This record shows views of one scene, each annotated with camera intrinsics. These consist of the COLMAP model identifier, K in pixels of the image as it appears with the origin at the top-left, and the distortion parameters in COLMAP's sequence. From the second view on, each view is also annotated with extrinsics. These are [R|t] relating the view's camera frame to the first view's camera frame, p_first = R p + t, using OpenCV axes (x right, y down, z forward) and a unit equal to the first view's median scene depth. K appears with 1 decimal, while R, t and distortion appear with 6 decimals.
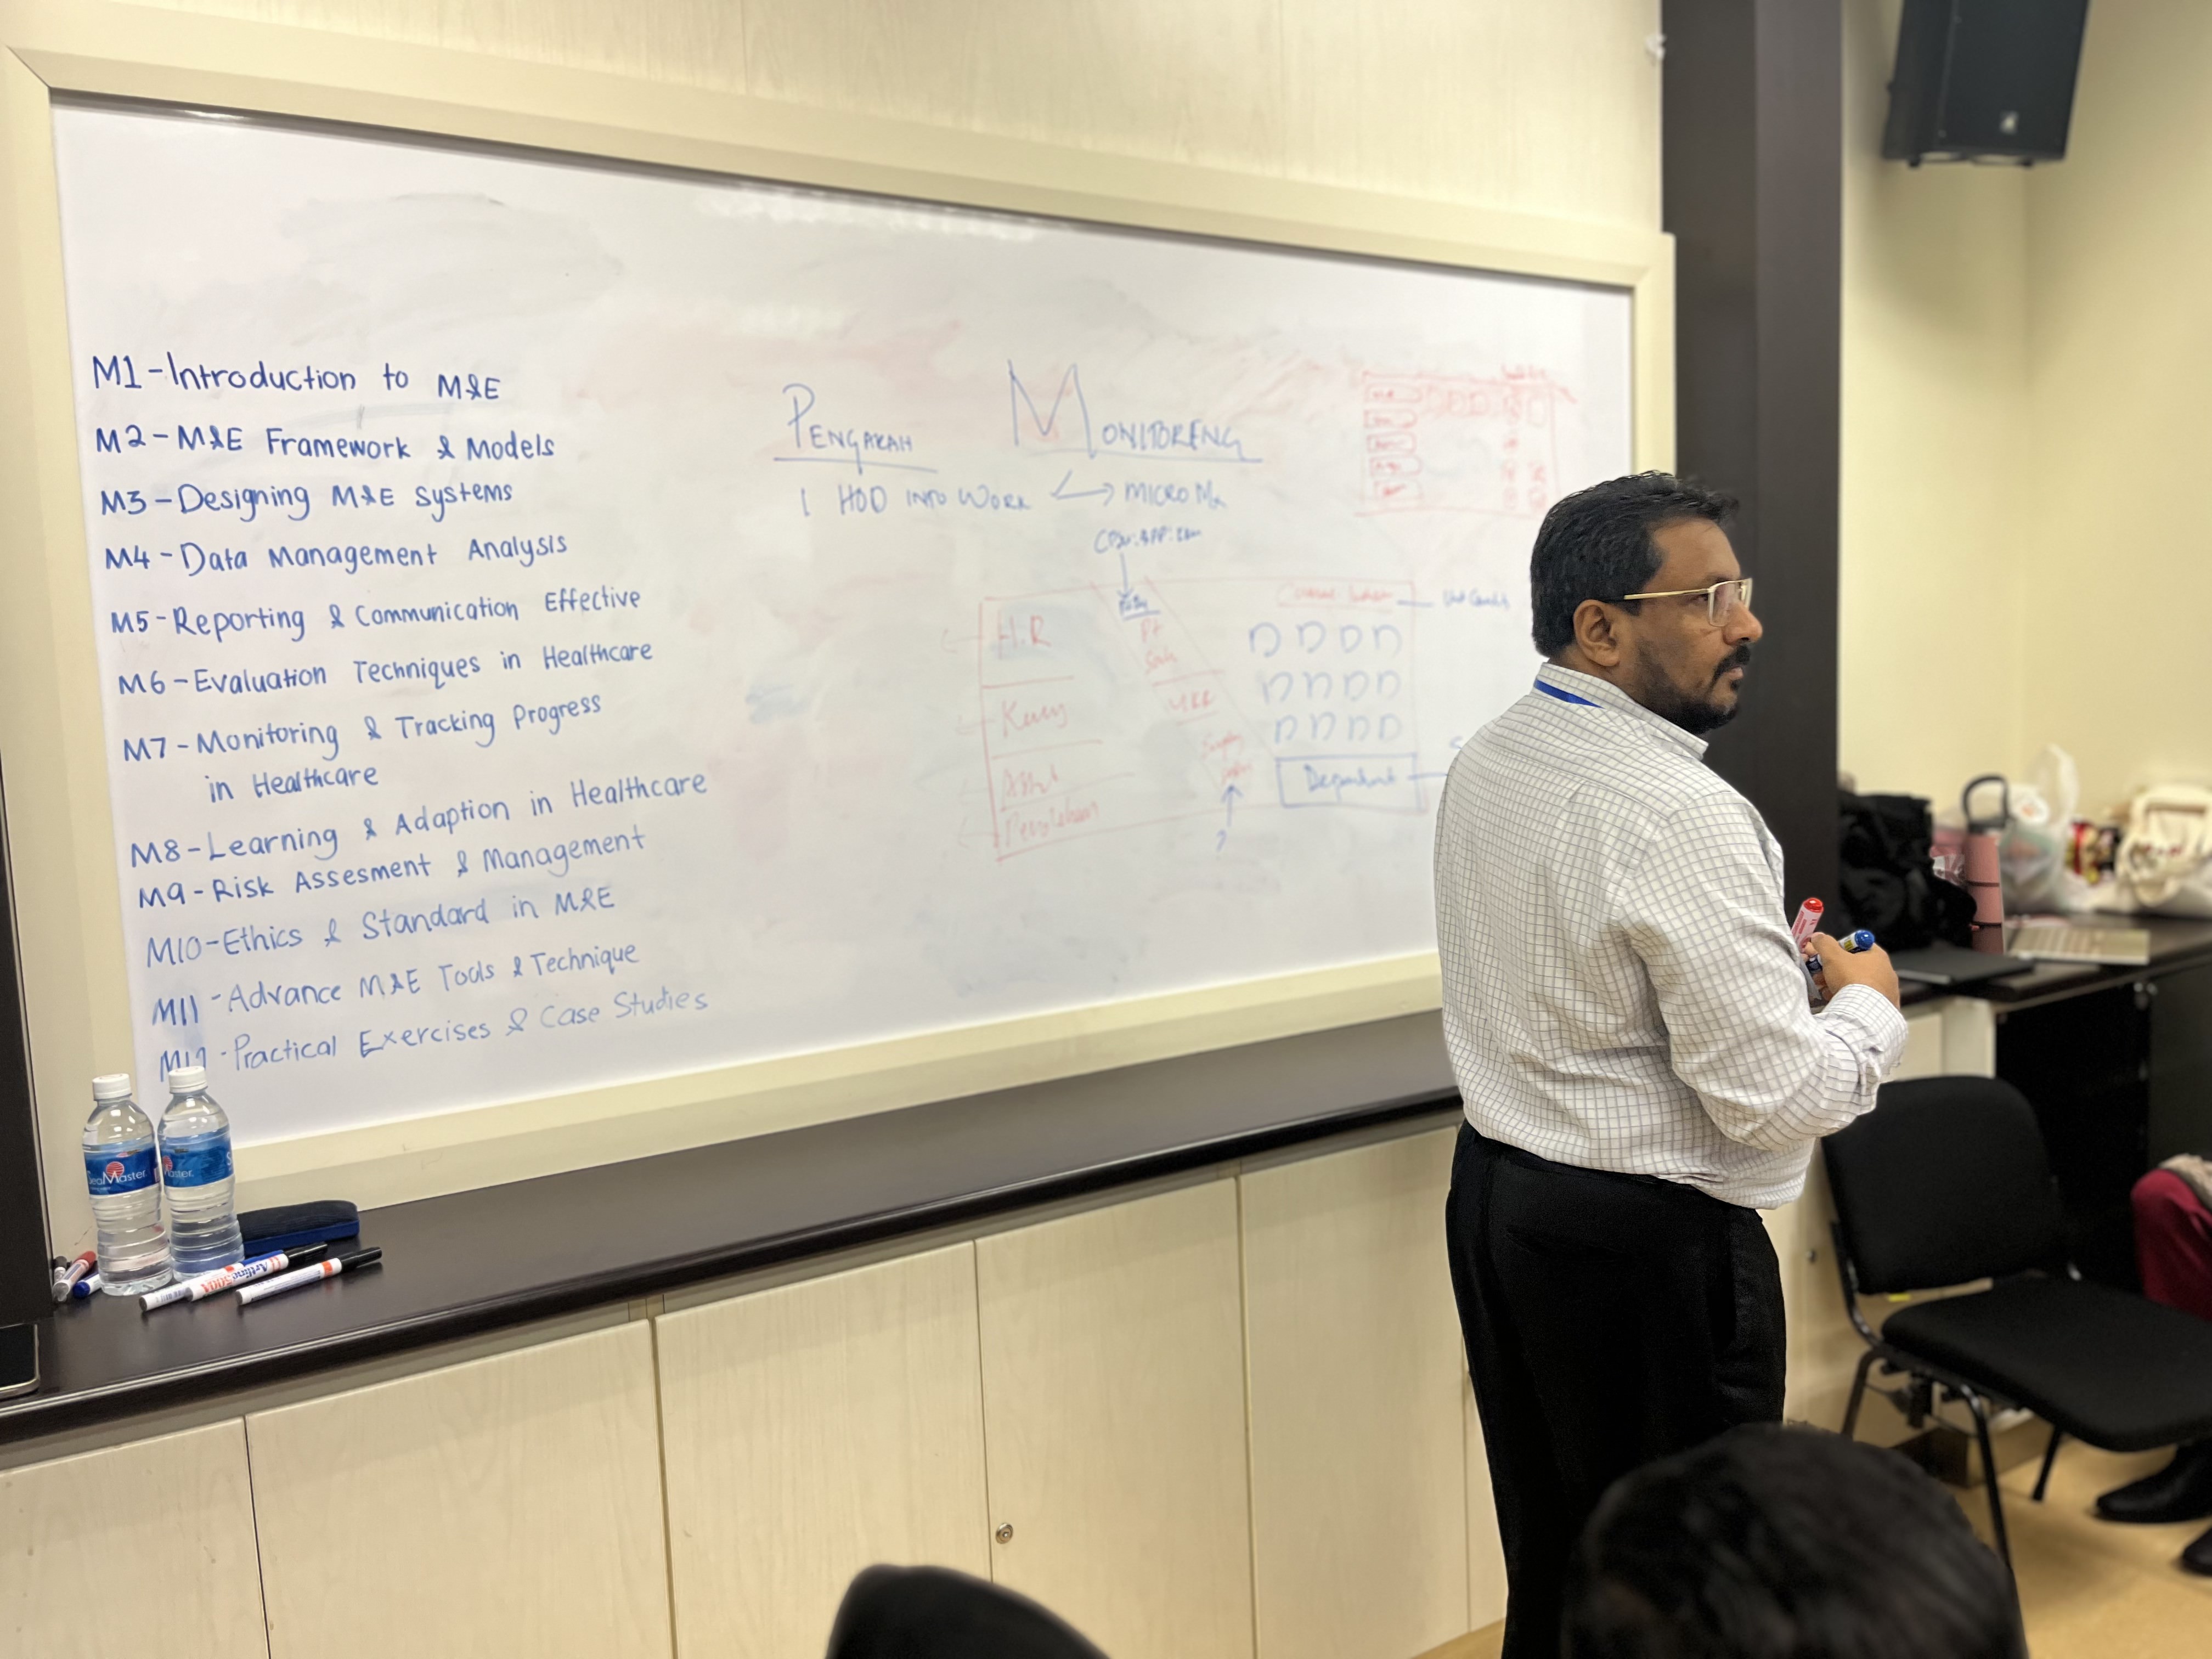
lens RADIAL K [[1691.7, 0, 1099.4], [0, 1691.7, 833.4], [0, 0, 1]] dist [0.064698, -0.074080]
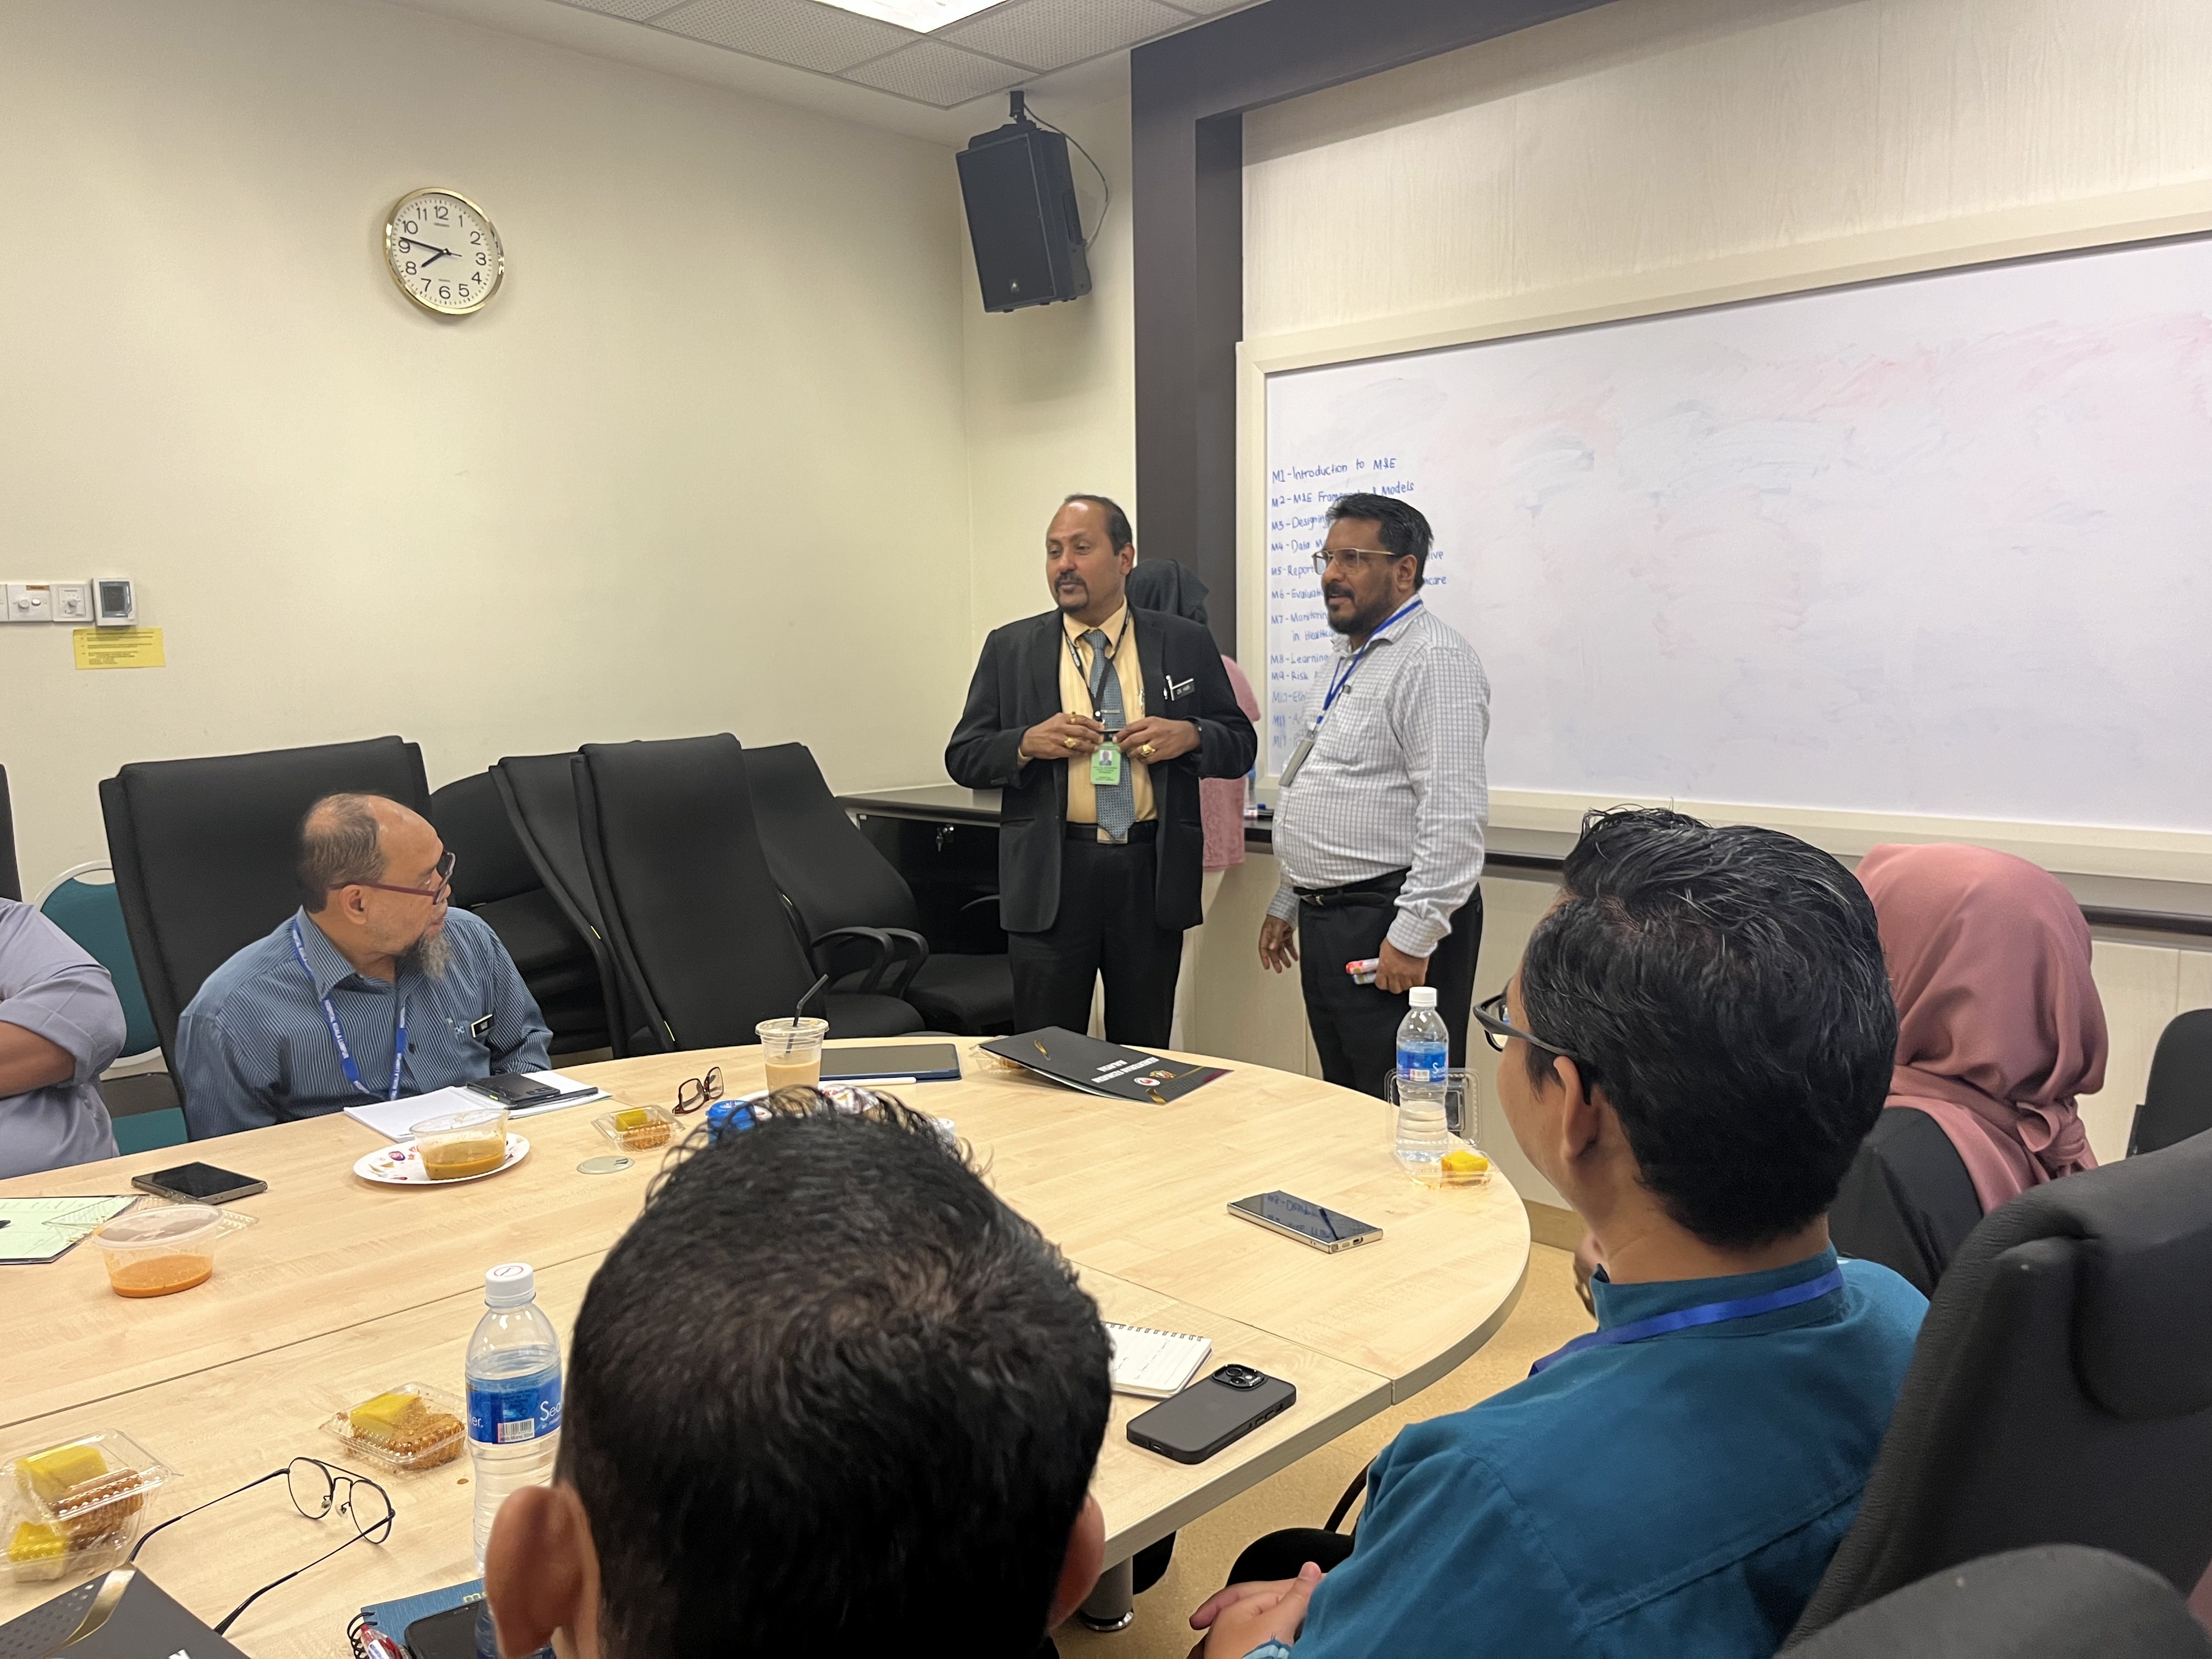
lens RADIAL K [[1685.2, 0, 1093.9], [0, 1685.2, 810.9], [0, 0, 1]] dist [0.022149, -0.000206]
pose [[0.231218, 0.134175, -0.963605, 1.549492], [-0.088023, 0.989267, 0.116627, -0.028730], [0.968912, 0.057854, 0.240547, 0.098637]]
